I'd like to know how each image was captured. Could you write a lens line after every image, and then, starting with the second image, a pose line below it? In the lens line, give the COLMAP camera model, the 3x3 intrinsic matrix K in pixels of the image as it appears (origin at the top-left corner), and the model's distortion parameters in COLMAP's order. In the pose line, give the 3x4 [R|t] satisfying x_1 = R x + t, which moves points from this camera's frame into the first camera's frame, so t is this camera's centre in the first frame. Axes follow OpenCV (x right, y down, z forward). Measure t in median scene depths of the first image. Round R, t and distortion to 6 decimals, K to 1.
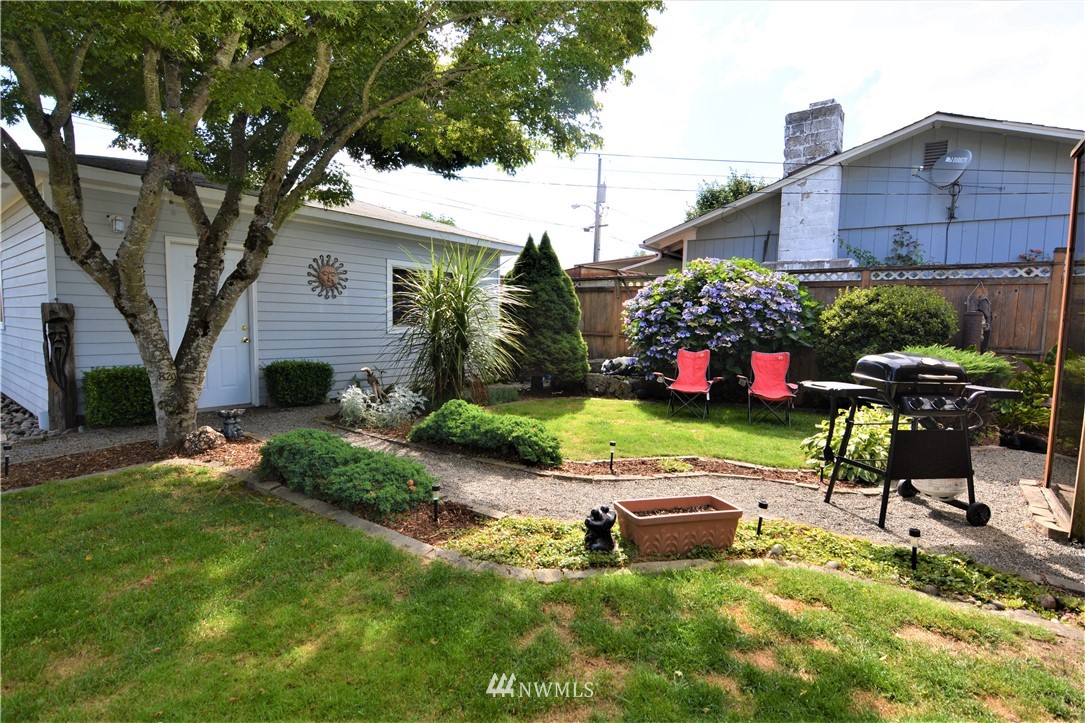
lens RADIAL K [[526.1, 0, 539.3], [0, 526.1, 361.2], [0, 0, 1]] dist [-0.006906, -0.009349]
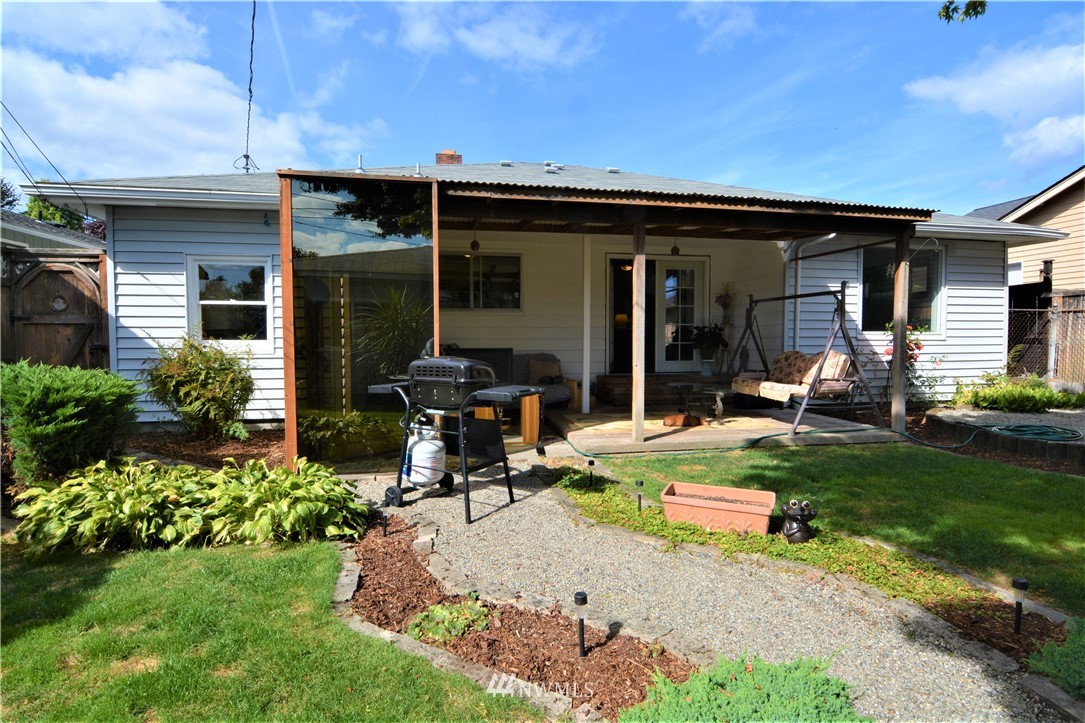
lens RADIAL K [[526.1, 0, 539.3], [0, 526.1, 361.2], [0, 0, 1]] dist [-0.006906, -0.009349]
pose [[-0.745380, -0.043511, 0.665218, -0.067584], [0.042736, 0.992696, 0.112816, -0.055385], [-0.665269, 0.112520, -0.738077, 0.810538]]
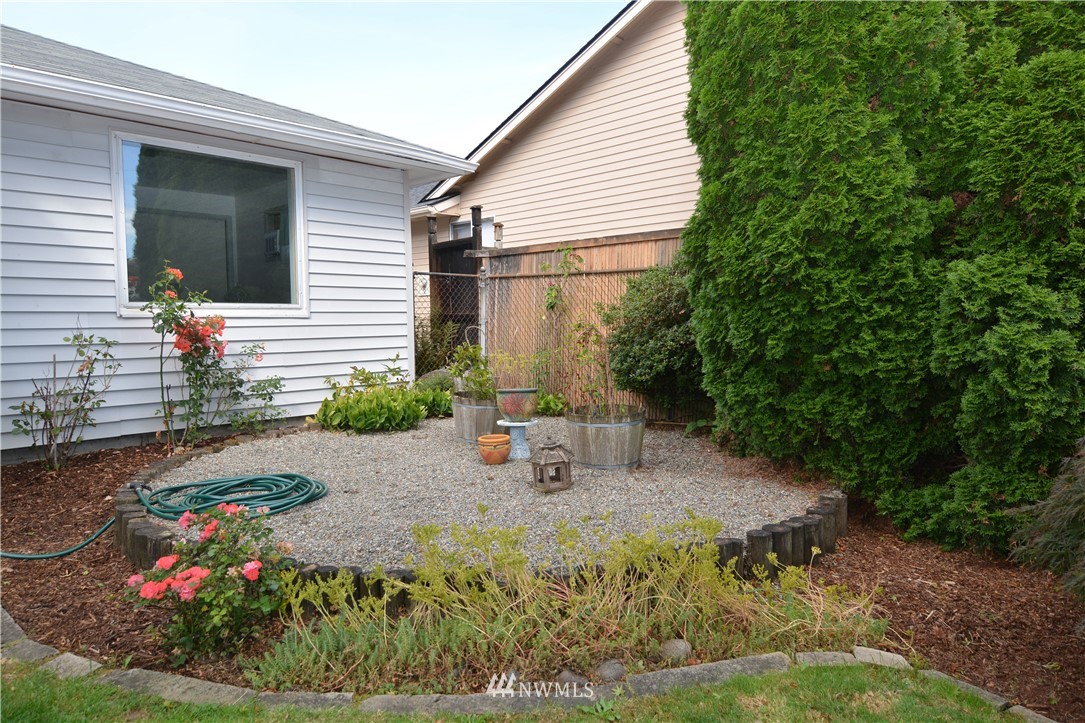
lens RADIAL K [[668.7, 0, 542.5], [0, 668.7, 361.5], [0, 0, 1]] dist [0.001444, -0.013825]
pose [[-0.994043, -0.019513, 0.107229, -0.393816], [-0.003613, 0.989202, 0.146517, -0.006656], [-0.108930, 0.145257, -0.983379, 0.203059]]
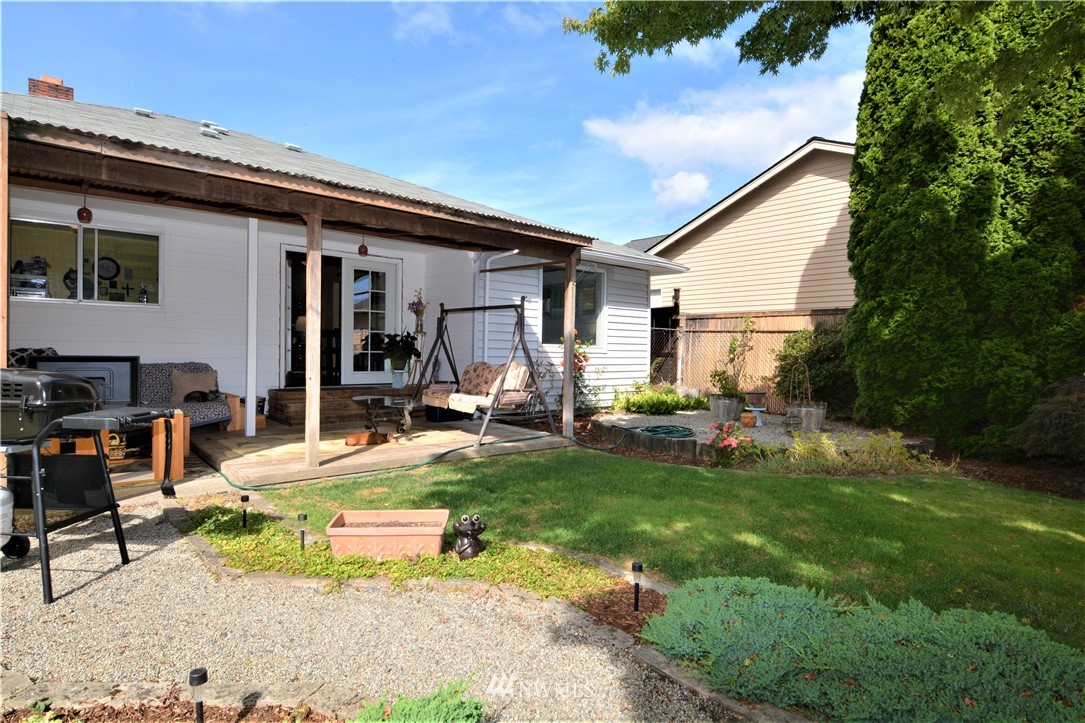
lens RADIAL K [[576.6, 0, 538.0], [0, 576.6, 363.9], [0, 0, 1]] dist [0.001825, -0.016216]
pose [[-0.979284, -0.040936, 0.198313, -0.086615], [-0.019784, 0.994009, 0.107490, -0.058142], [-0.201525, 0.101340, -0.974227, 0.797994]]
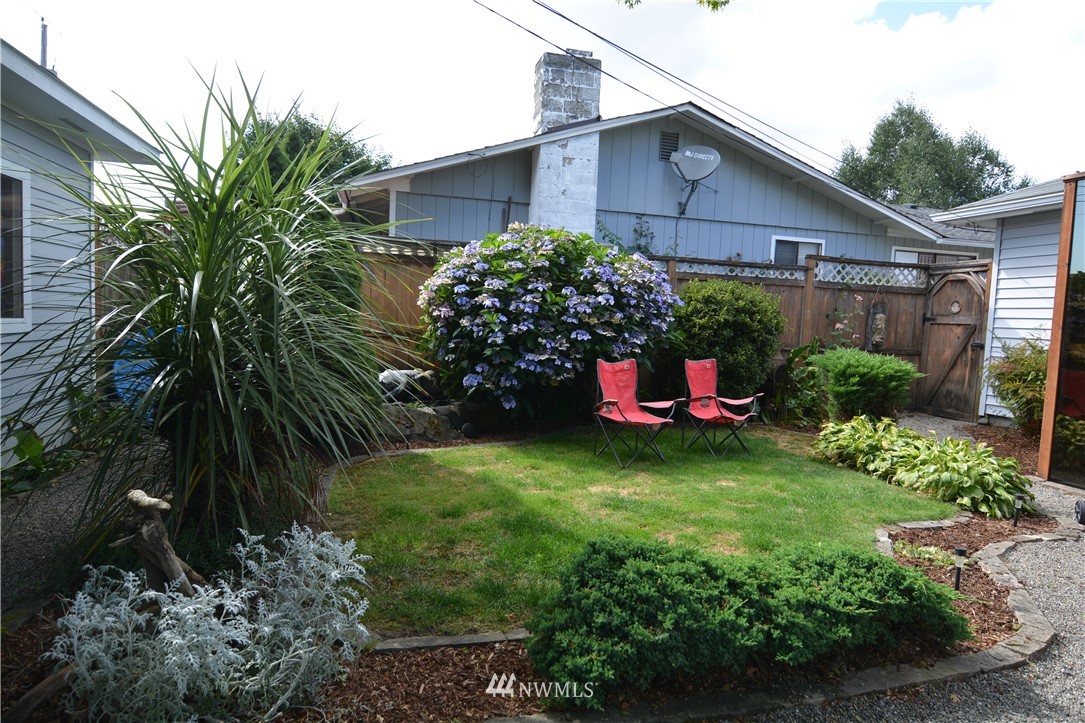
lens RADIAL K [[619.8, 0, 542.5], [0, 619.8, 361.5], [0, 0, 1]] dist [0.005787, -0.019810]
pose [[0.618097, -0.046382, 0.784732, -0.383853], [0.034562, 0.998896, 0.031818, -0.046608], [-0.785342, 0.007456, 0.619018, 0.572489]]
